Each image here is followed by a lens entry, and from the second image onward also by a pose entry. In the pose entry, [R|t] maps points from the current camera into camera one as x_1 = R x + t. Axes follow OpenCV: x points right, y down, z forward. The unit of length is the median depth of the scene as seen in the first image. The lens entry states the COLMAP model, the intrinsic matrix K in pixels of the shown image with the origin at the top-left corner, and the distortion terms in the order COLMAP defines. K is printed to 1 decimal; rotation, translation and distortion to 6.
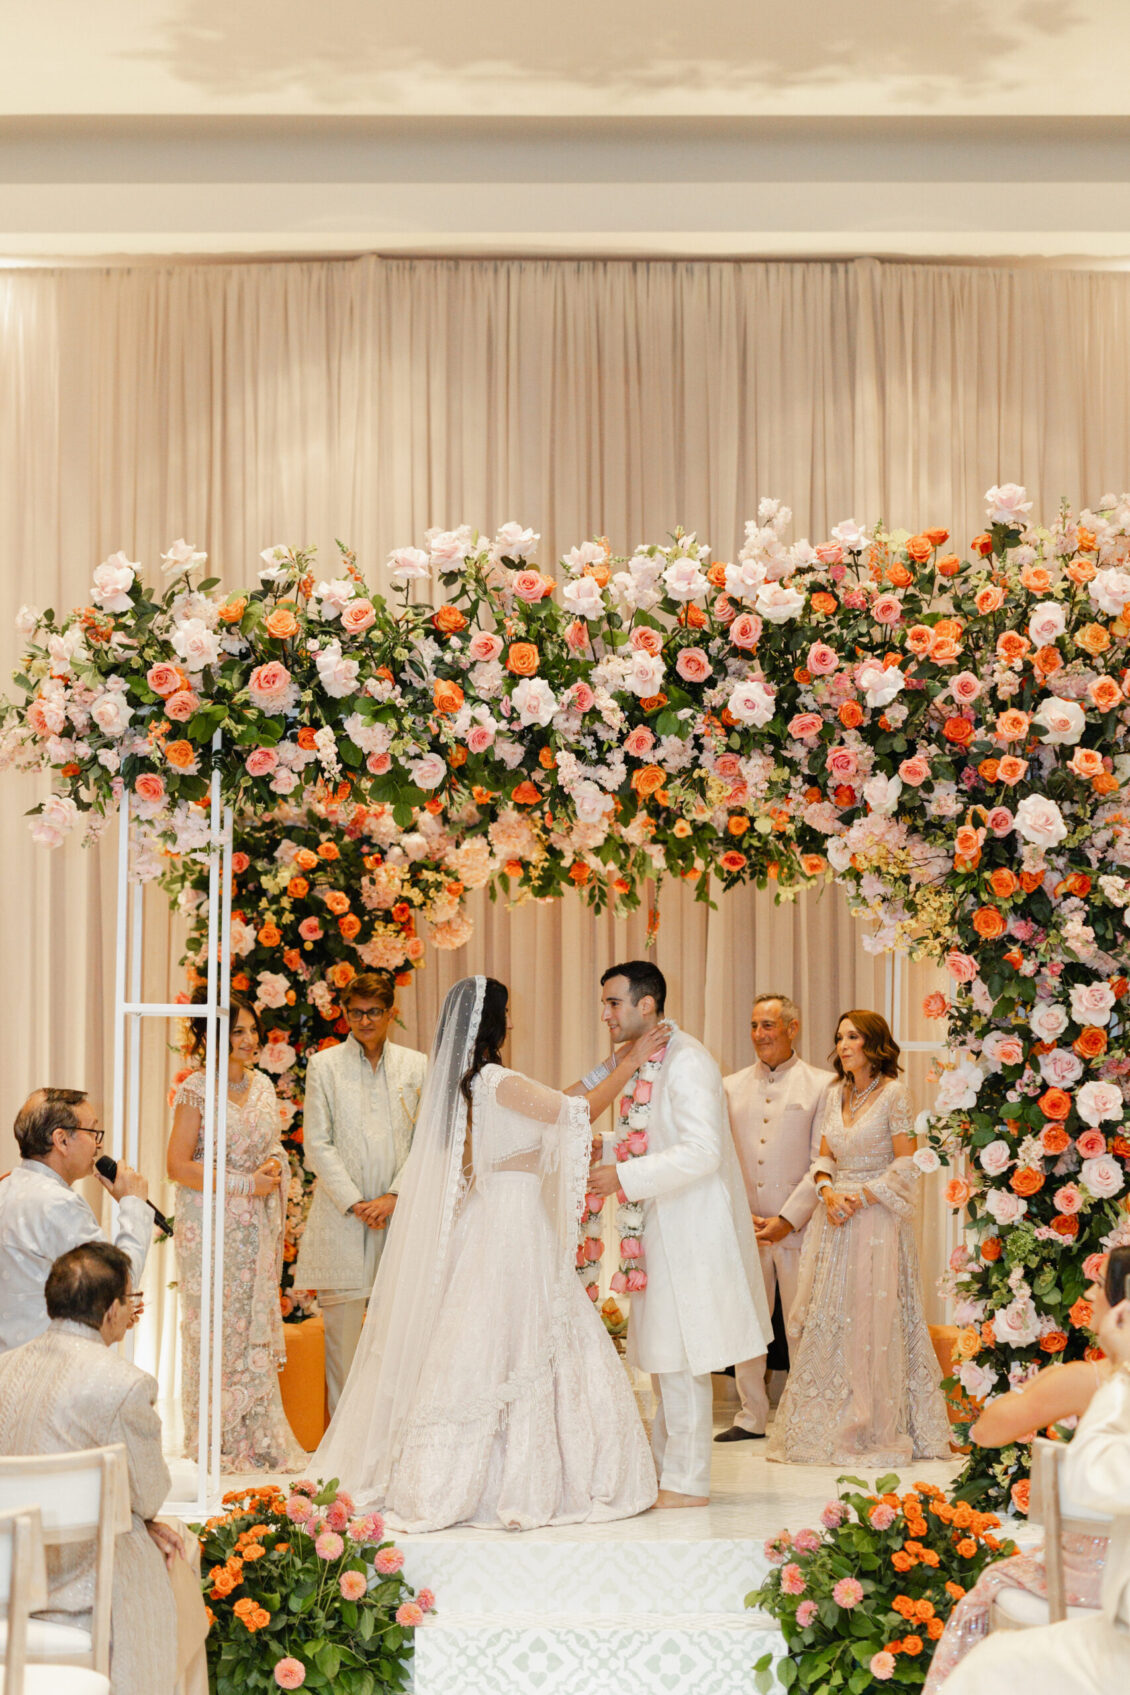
lens RADIAL K [[5790.1, 0, 567.3], [0, 5790.1, 1141.5], [0, 0, 1]] dist [-0.134163, -2.186480]
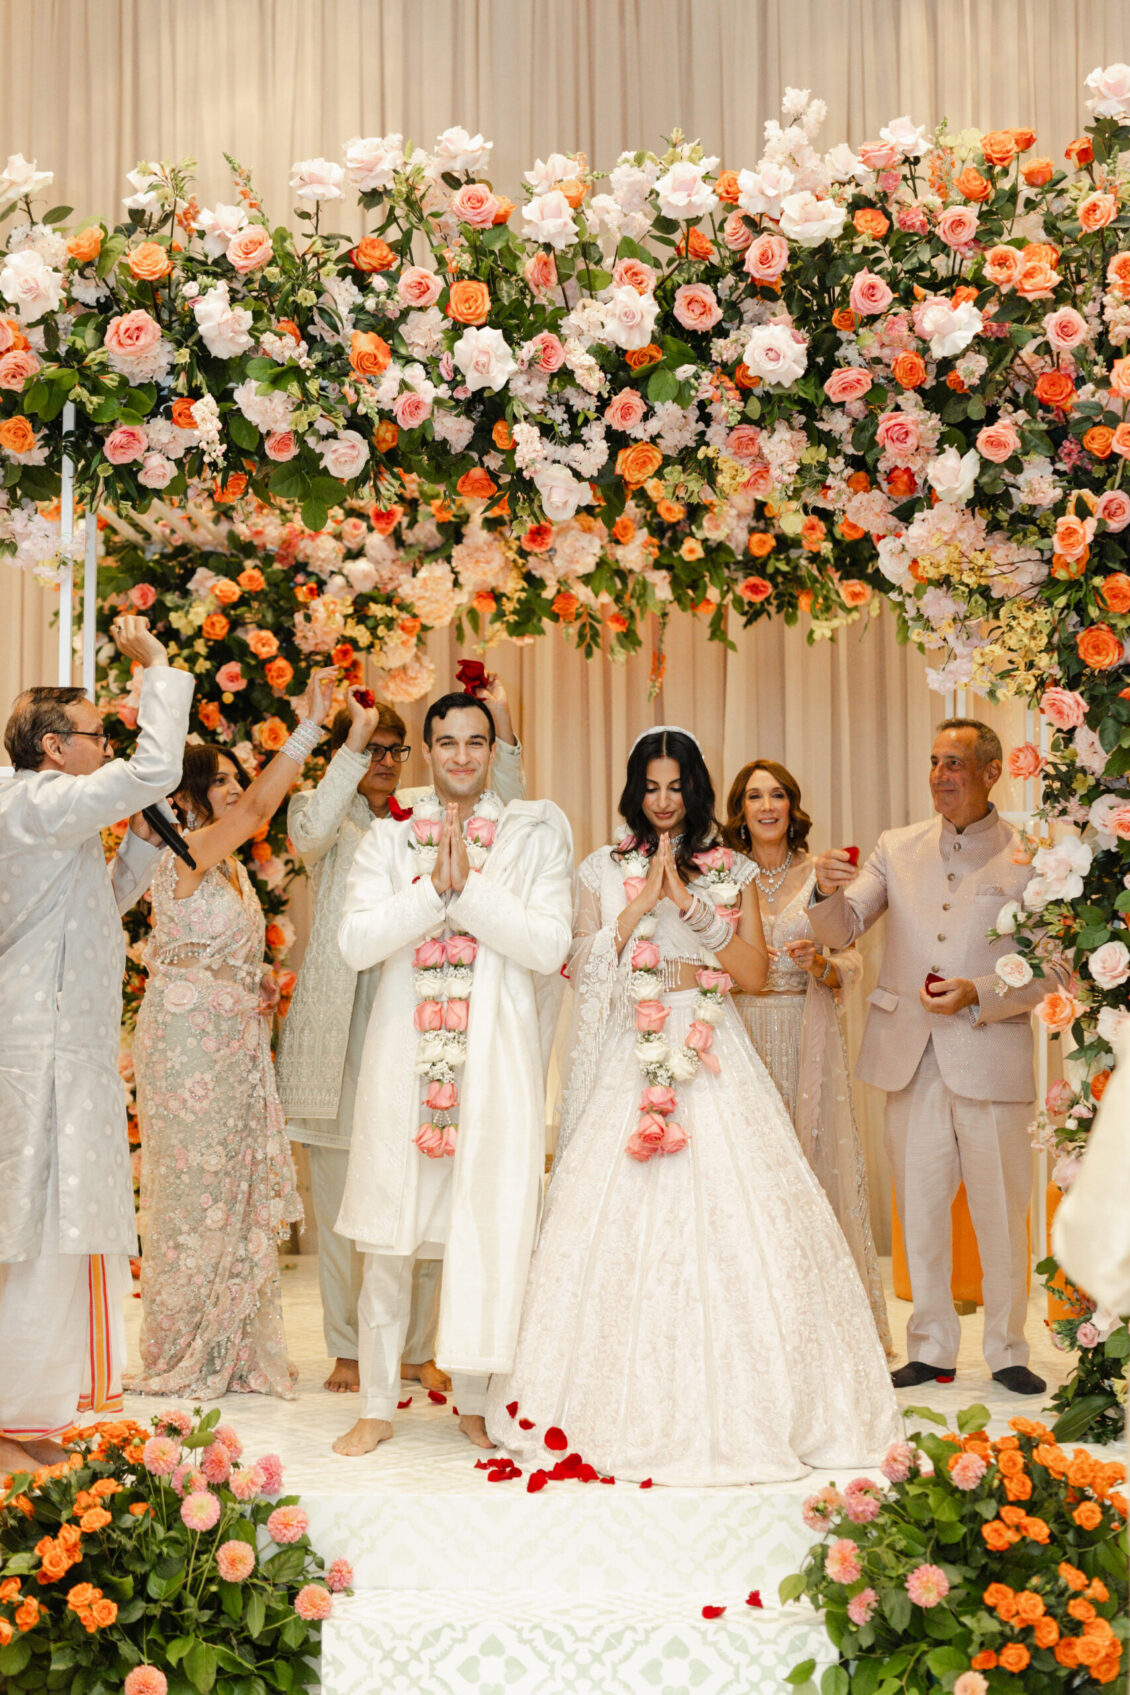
lens RADIAL K [[4731.5, 0, 346.1], [0, 4731.5, 745.0], [0, 0, 1]] dist [-0.040146, -0.258067]
pose [[0.998154, -0.008188, -0.060180, 0.012806], [0.006149, 0.999403, -0.033984, -0.005347], [0.060423, 0.033551, 0.997609, 0.387392]]
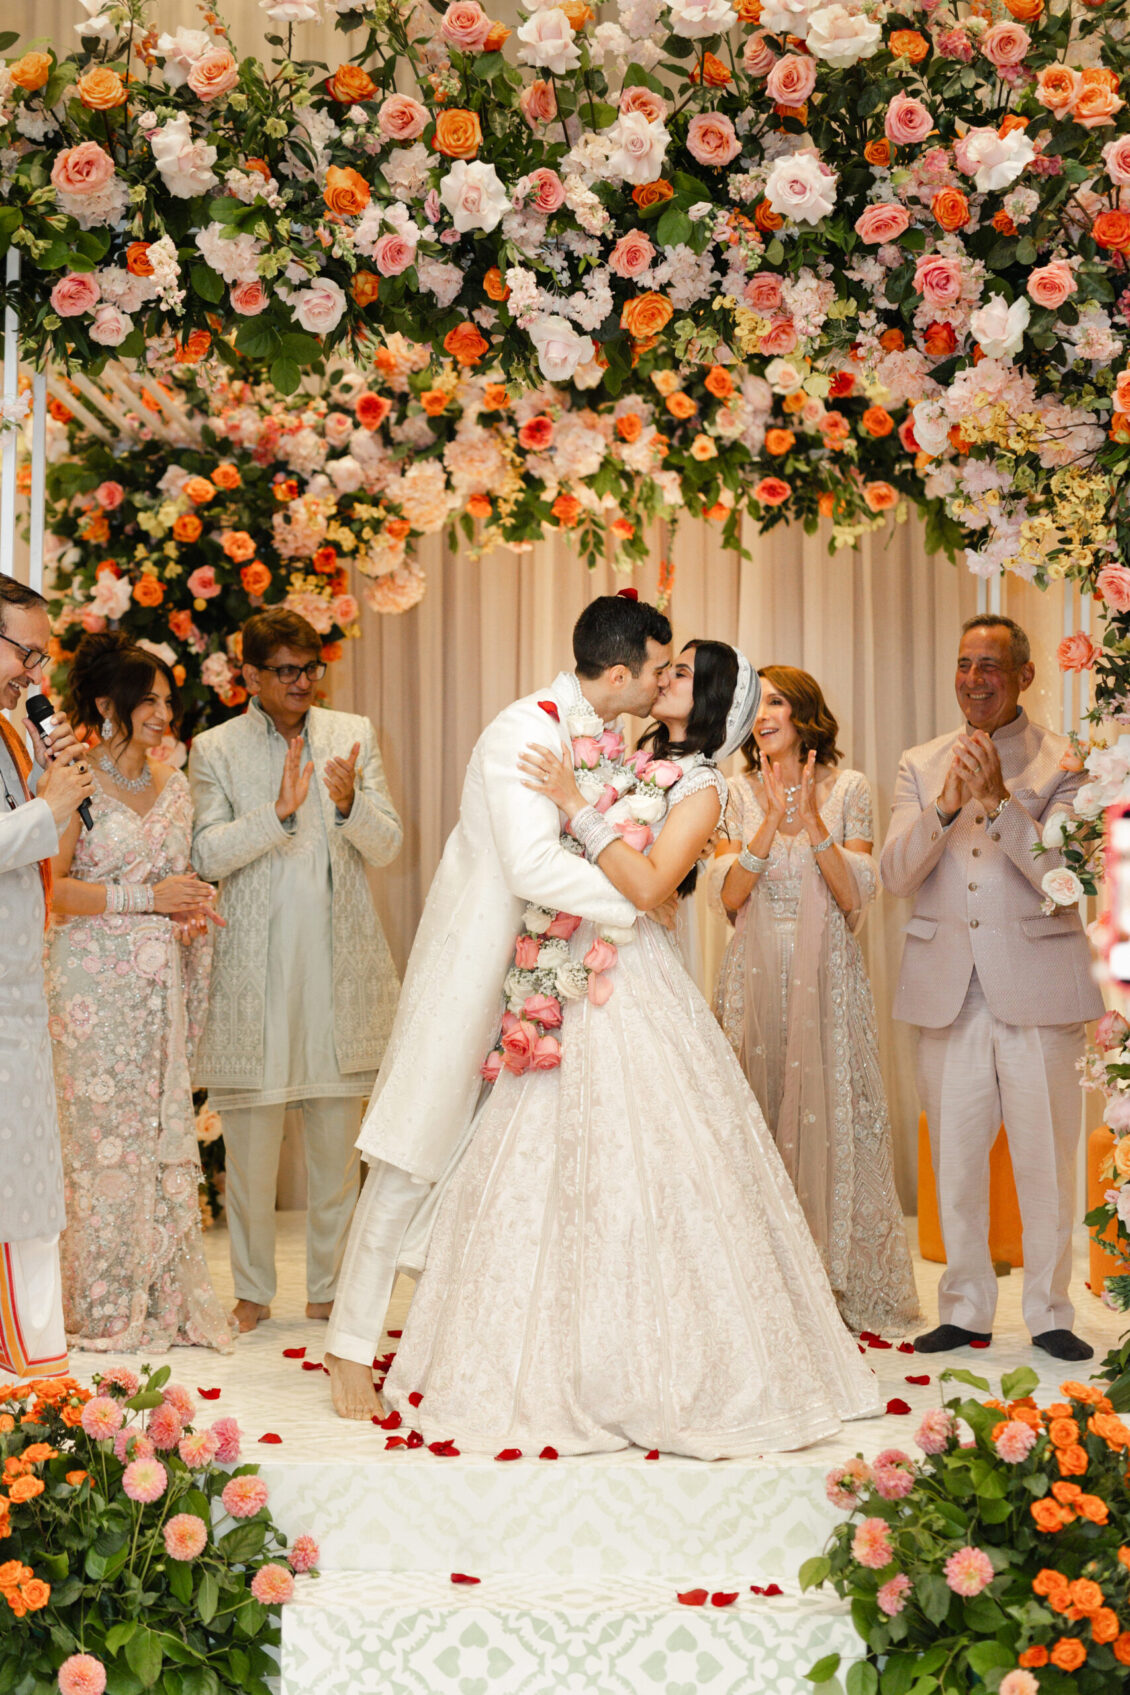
lens RADIAL K [[4513.9, 0, 296.3], [0, 4513.9, 801.8], [0, 0, 1]] dist [-0.007467, -0.295858]
pose [[0.997129, -0.002572, -0.075684, 0.013014], [0.000617, 0.999666, -0.025844, 0.007433], [0.075725, 0.025723, 0.996797, 0.476291]]
